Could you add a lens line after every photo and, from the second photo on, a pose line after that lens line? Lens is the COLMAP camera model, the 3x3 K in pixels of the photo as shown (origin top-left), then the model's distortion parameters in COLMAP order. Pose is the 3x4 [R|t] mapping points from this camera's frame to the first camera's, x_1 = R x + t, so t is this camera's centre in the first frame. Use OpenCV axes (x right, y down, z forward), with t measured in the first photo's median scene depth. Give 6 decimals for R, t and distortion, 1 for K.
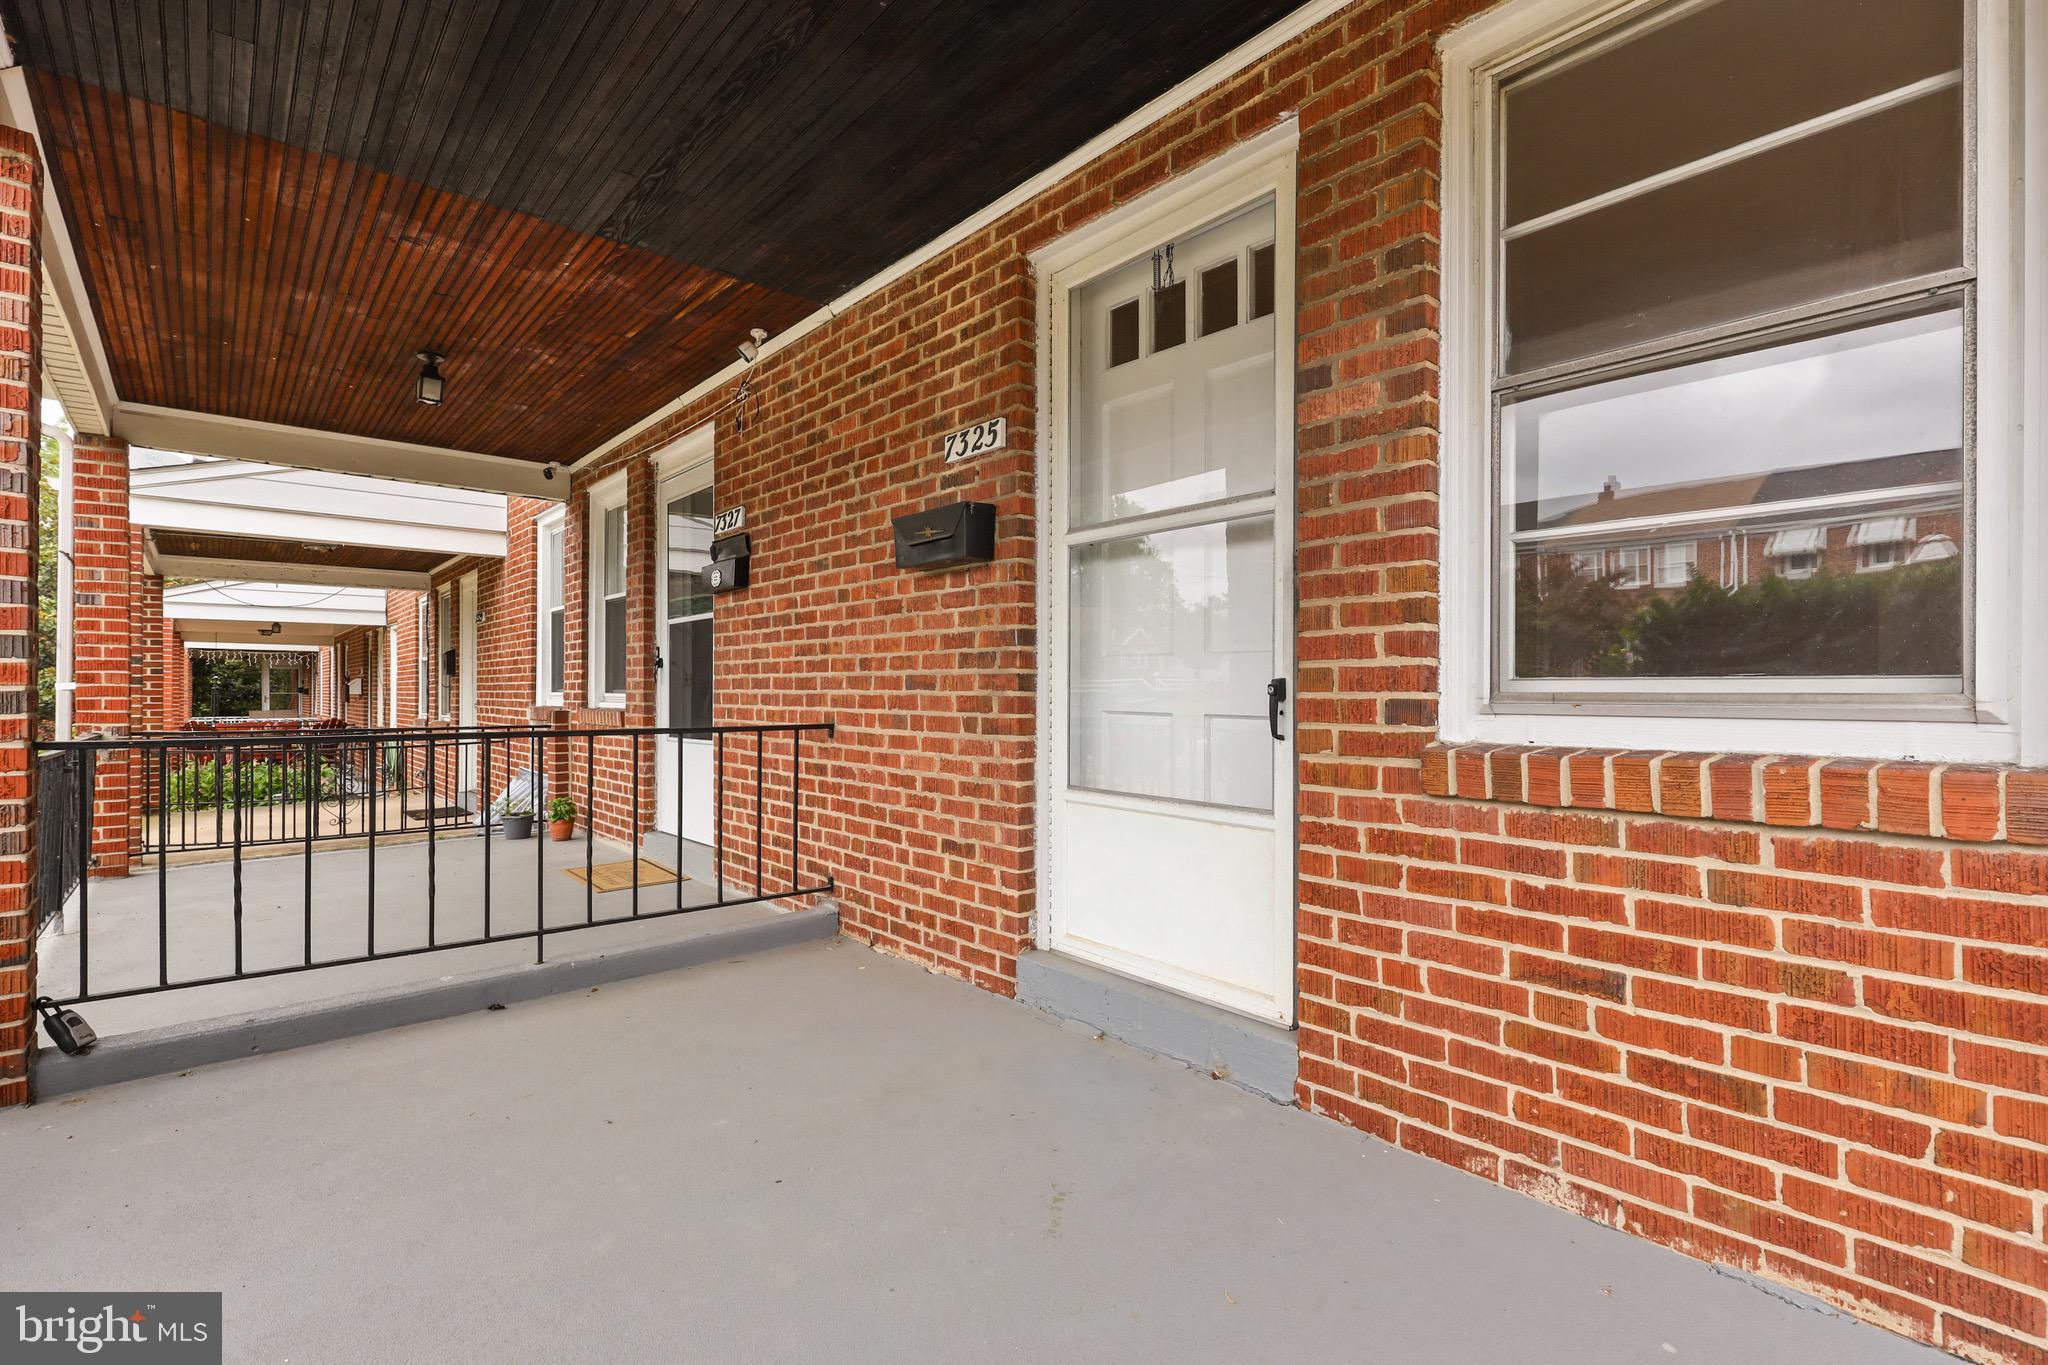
lens RADIAL K [[935.3, 0, 1024.7], [0, 935.3, 684.0], [0, 0, 1]] dist [-0.000791, -0.000201]
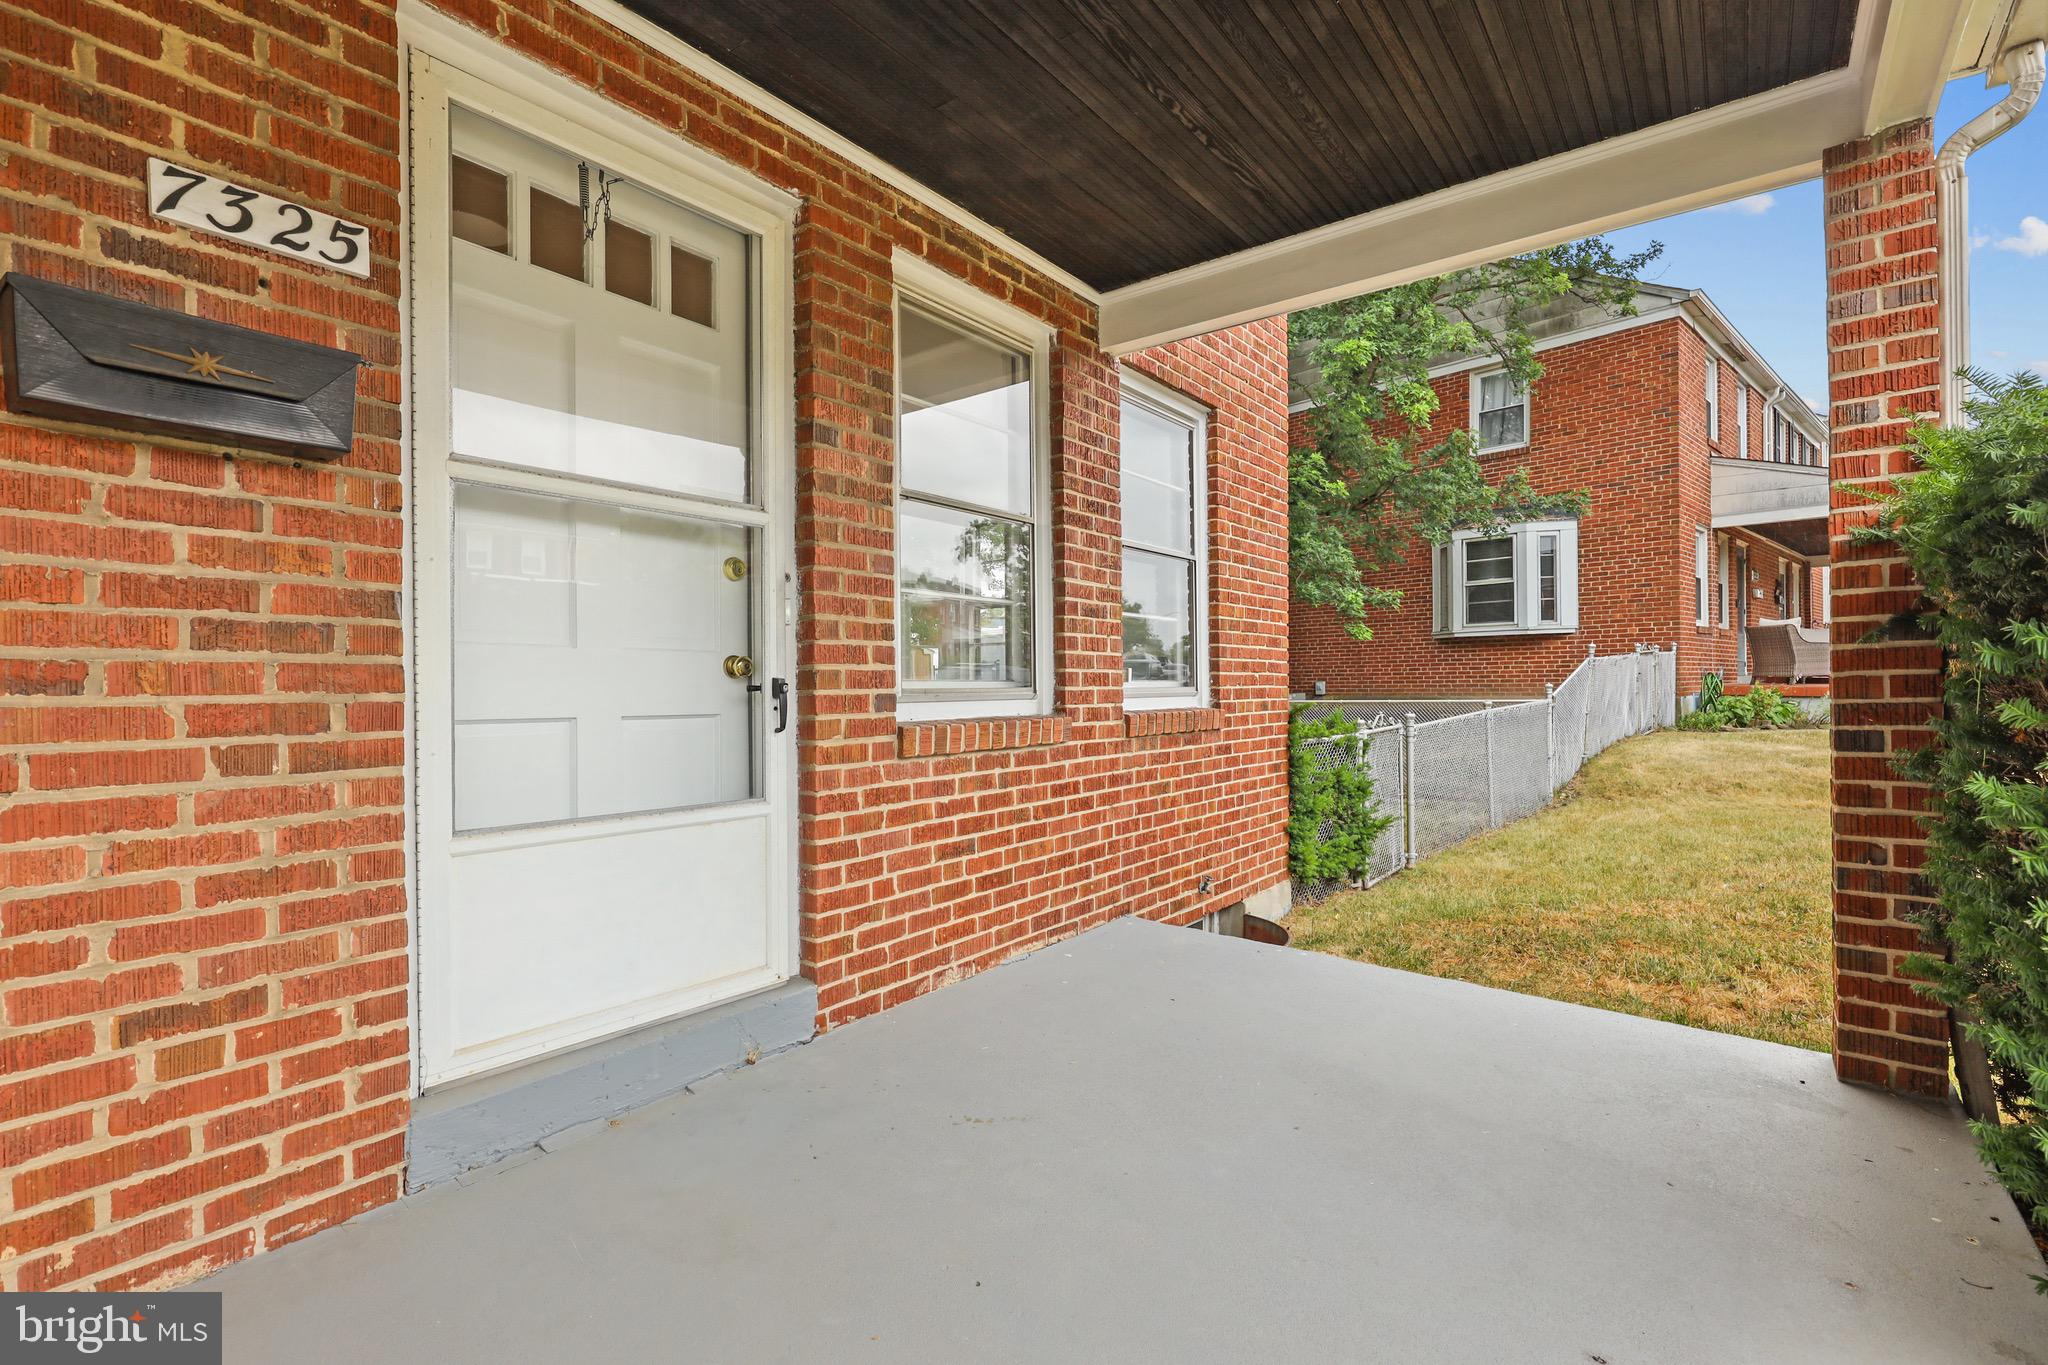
lens RADIAL K [[935.3, 0, 1024.2], [0, 935.3, 684.8], [0, 0, 1]] dist [-0.000791, -0.000201]
pose [[-0.198074, 0.001838, 0.980185, -1.006785], [0.001249, 0.999998, -0.001623, 0.005005], [-0.980186, 0.000903, -0.198076, 1.050801]]
